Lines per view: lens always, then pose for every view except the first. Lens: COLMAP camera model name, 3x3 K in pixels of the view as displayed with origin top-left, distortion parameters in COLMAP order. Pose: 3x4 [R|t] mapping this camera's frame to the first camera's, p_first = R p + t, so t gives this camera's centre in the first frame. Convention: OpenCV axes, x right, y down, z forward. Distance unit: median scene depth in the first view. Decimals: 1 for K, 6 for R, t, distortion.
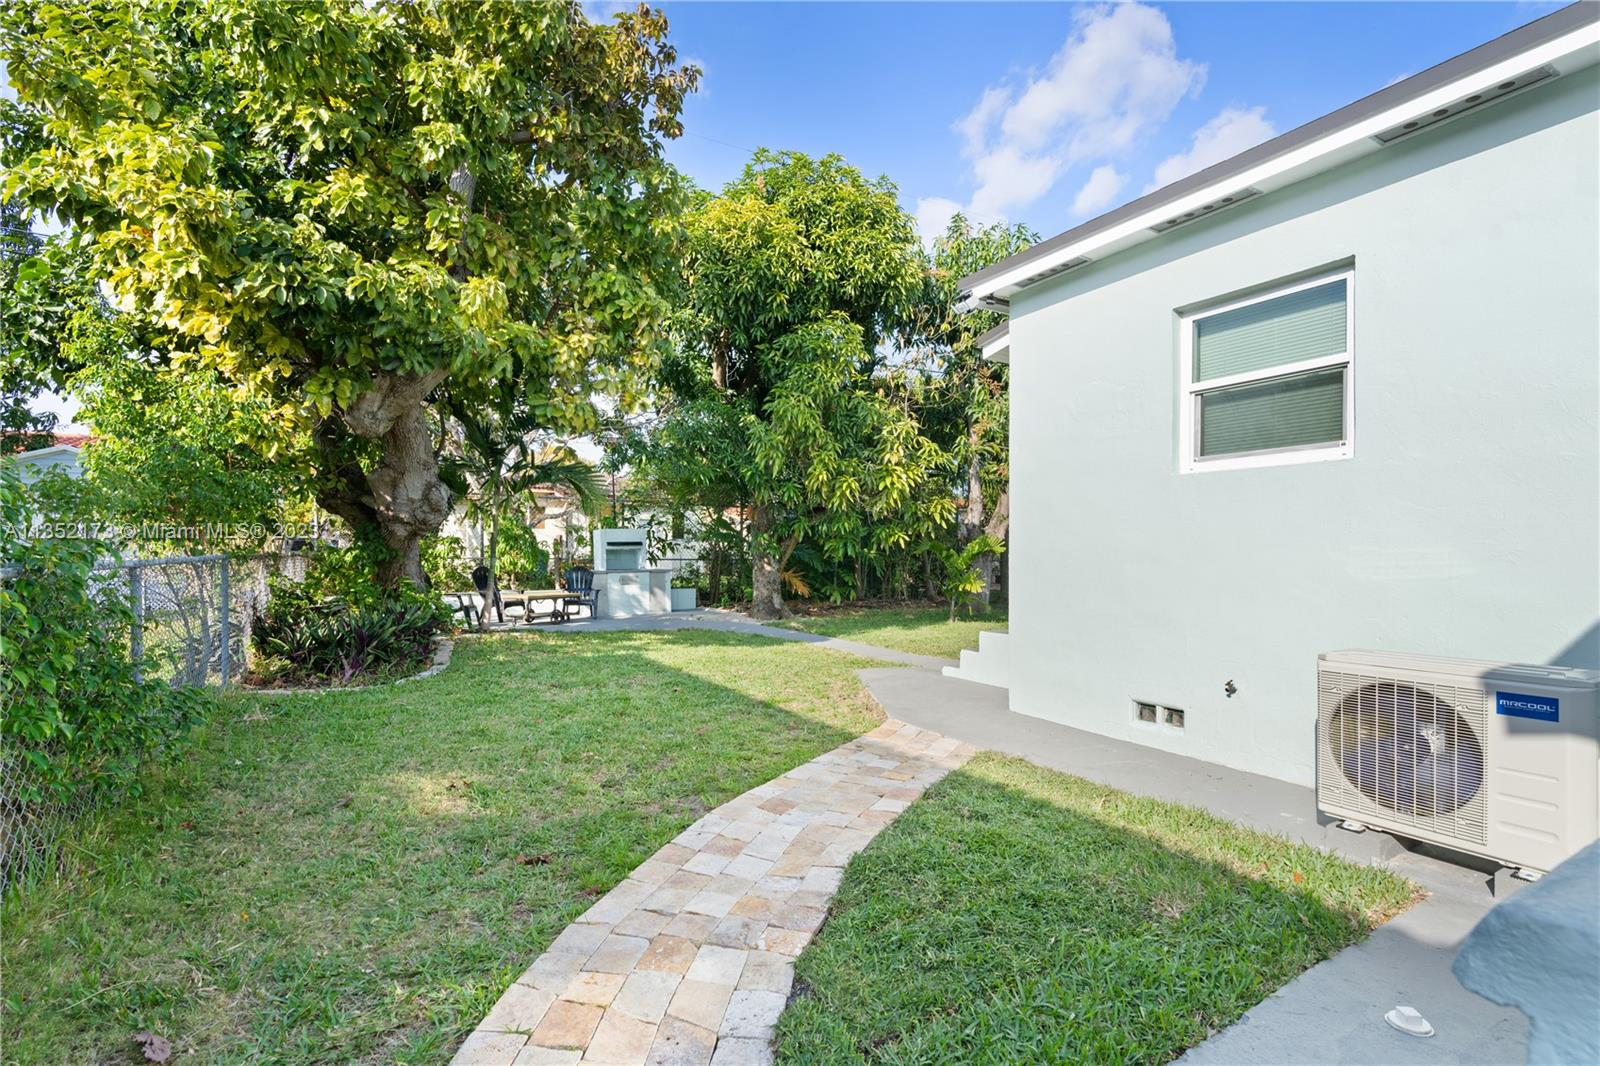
lens RADIAL K [[732.8, 0, 795.5], [0, 732.8, 555.1], [0, 0, 1]] dist [-0.001617, 0.000056]
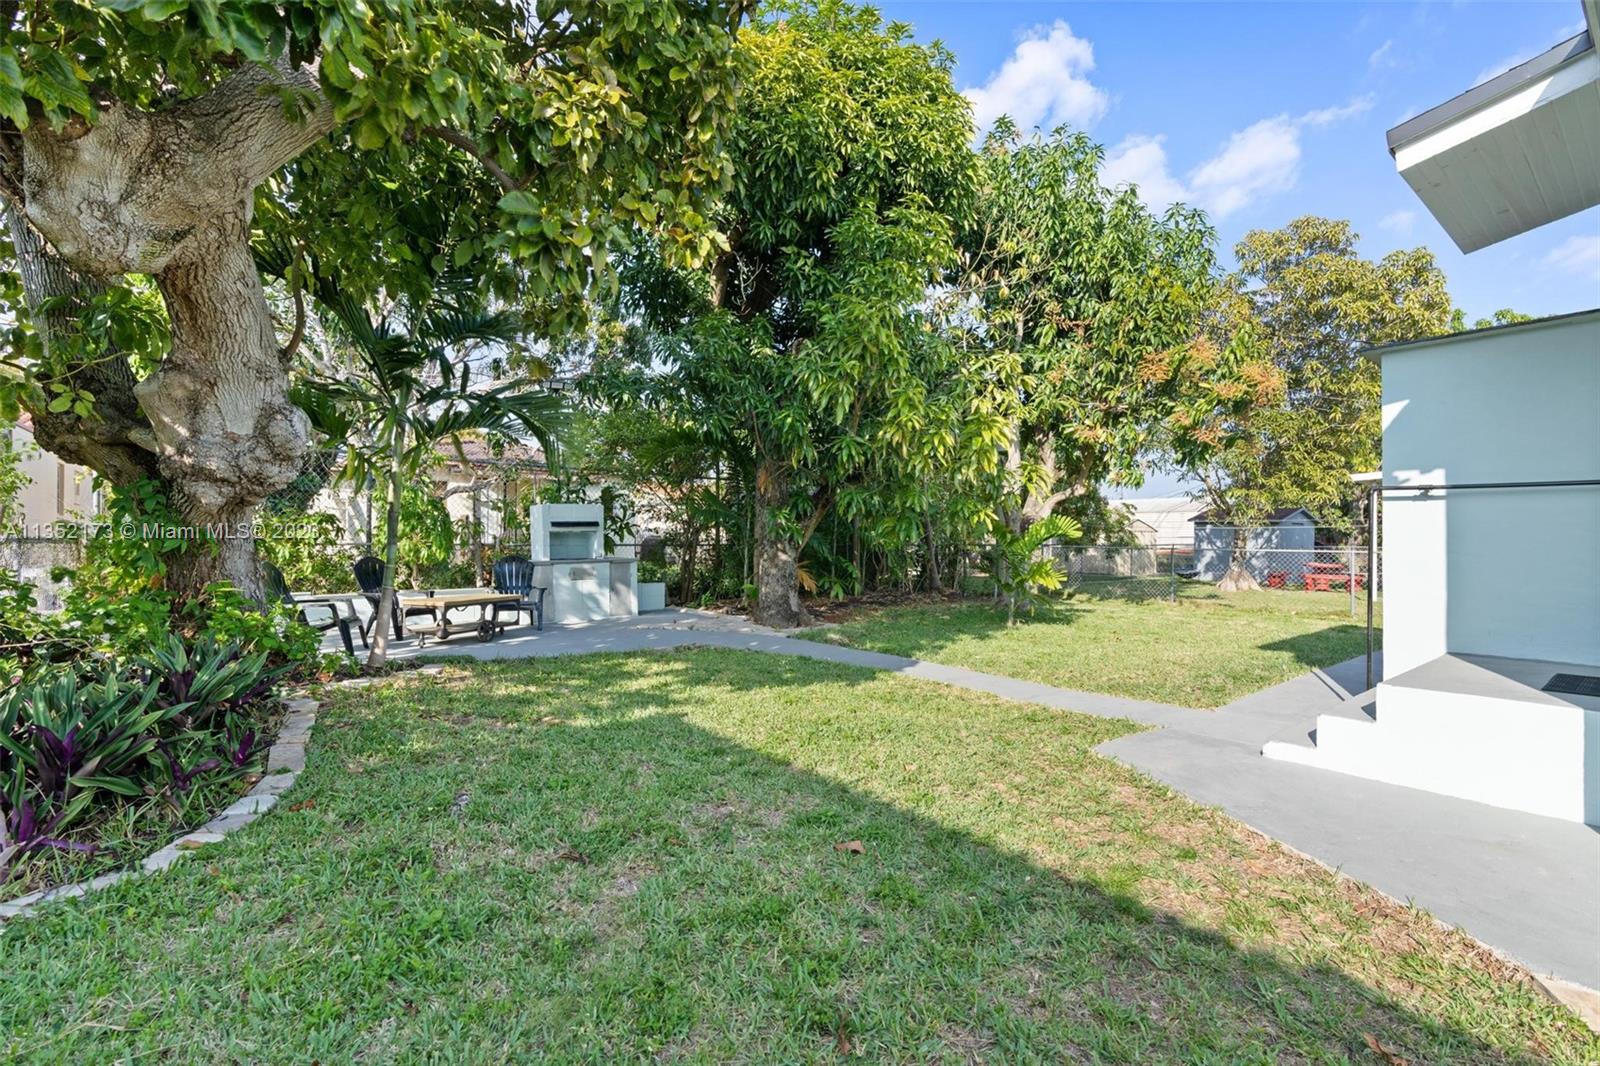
lens RADIAL K [[727.8, 0, 802.5], [0, 727.8, 530.9], [0, 0, 1]] dist [-0.001700, 0.000787]
pose [[0.990471, 0.001268, 0.137712, -0.134493], [0.000153, 0.999947, -0.010310, -0.001438], [-0.137718, 0.010233, 0.990419, 0.302075]]
